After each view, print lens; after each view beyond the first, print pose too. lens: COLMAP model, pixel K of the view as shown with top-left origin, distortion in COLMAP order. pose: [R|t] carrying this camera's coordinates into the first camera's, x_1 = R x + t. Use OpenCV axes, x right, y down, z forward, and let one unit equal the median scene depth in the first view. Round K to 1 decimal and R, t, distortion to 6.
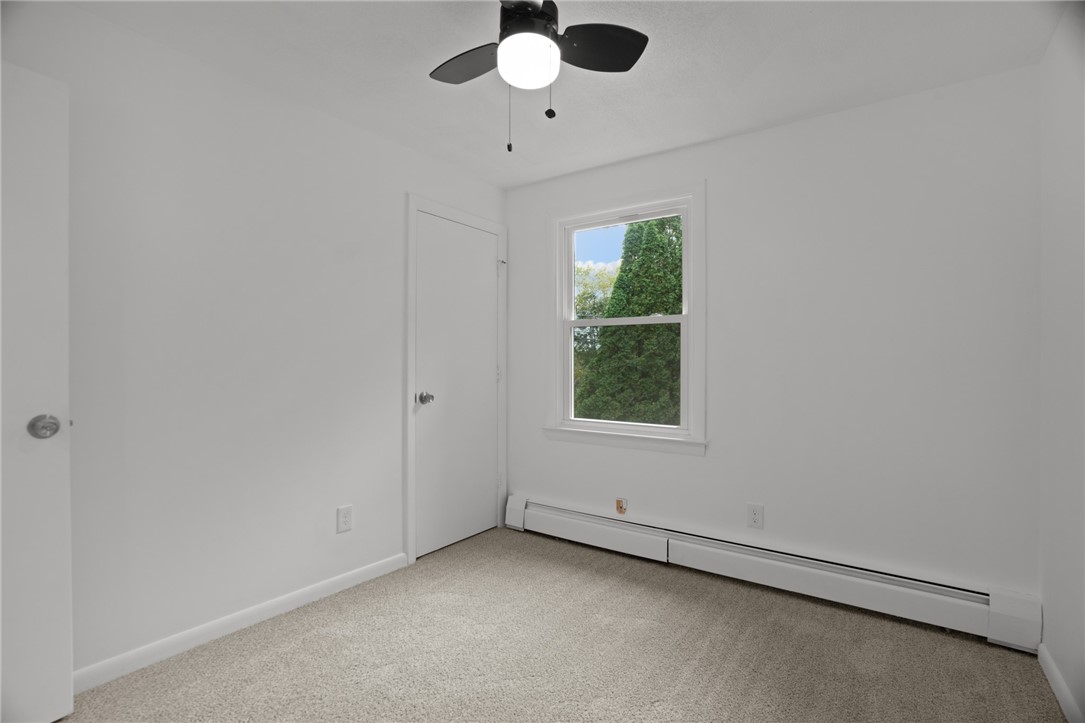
lens RADIAL K [[513.2, 0, 542.5], [0, 513.2, 361.5], [0, 0, 1]] dist [0.001114, 0.000232]
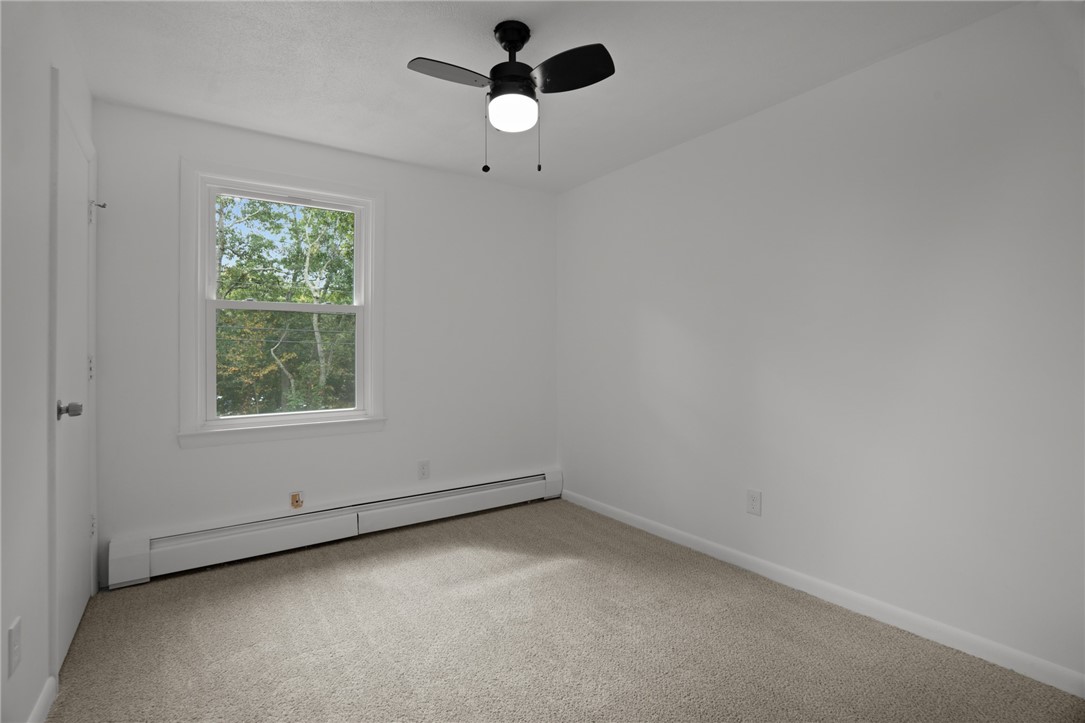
lens RADIAL K [[497.3, 0, 546.8], [0, 497.3, 334.1], [0, 0, 1]] dist [0.000486, 0.000116]
pose [[0.373874, 0.015407, 0.927352, -0.553141], [0.002446, 0.999842, -0.017597, -0.009746], [-0.927476, 0.008848, 0.373777, 0.227177]]
